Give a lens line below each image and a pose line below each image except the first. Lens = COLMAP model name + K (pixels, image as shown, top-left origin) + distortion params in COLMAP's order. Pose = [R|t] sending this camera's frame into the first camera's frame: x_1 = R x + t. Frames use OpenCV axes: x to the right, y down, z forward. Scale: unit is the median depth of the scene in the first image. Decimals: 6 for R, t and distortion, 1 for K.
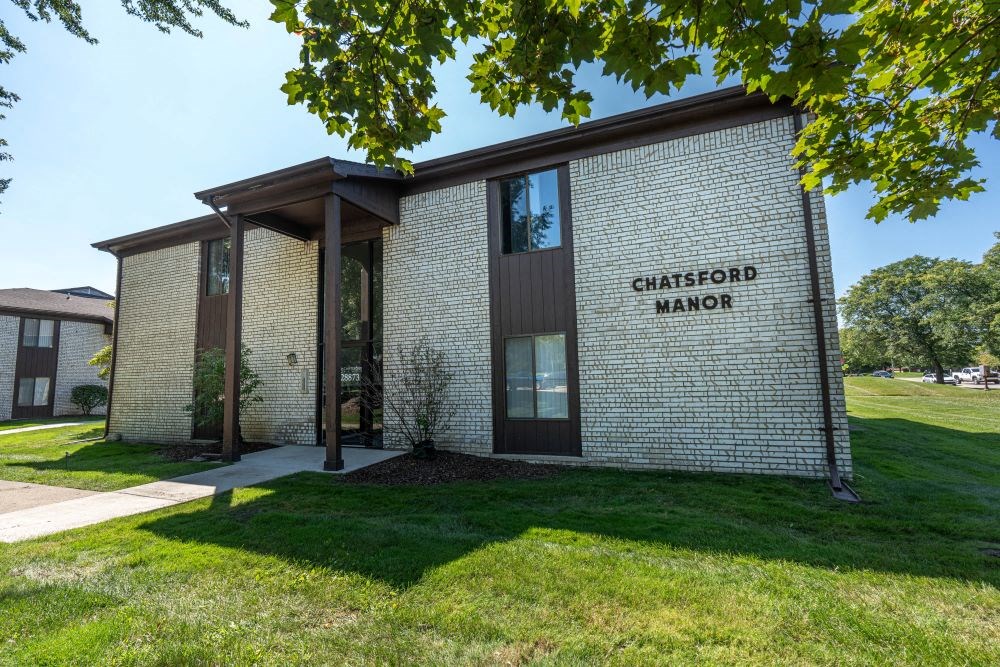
lens RADIAL K [[462.0, 0, 499.5], [0, 462.0, 335.2], [0, 0, 1]] dist [-0.002282, -0.007615]
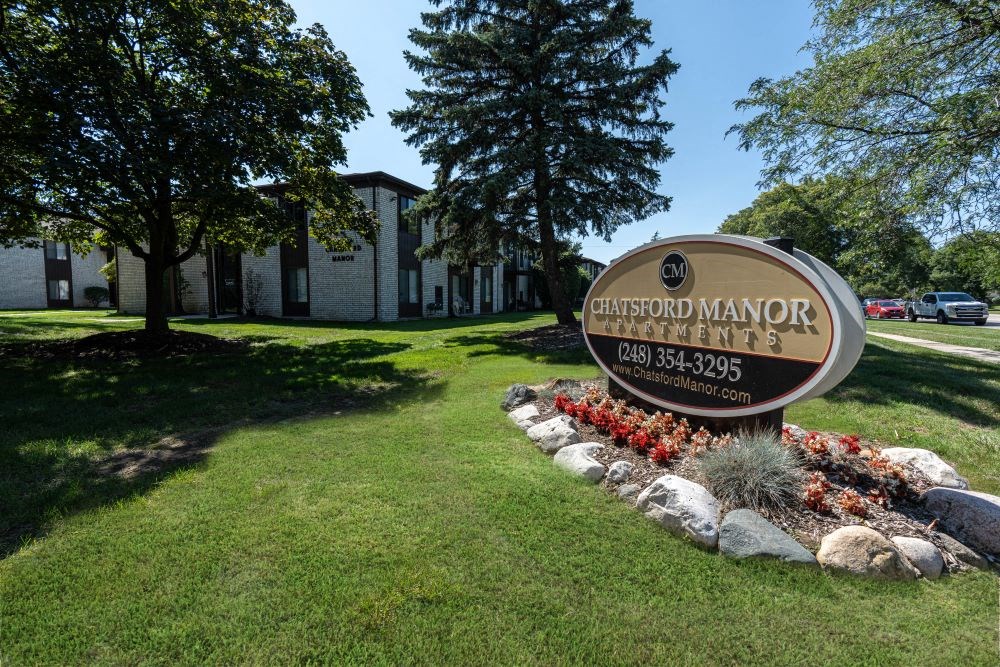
lens RADIAL K [[462.0, 0, 499.5], [0, 462.0, 335.2], [0, 0, 1]] dist [-0.002282, -0.007615]
pose [[0.999515, 0.024132, 0.019689, 0.939781], [-0.027339, 0.982641, 0.183489, -0.107866], [-0.014920, -0.183939, 0.982824, -1.250104]]
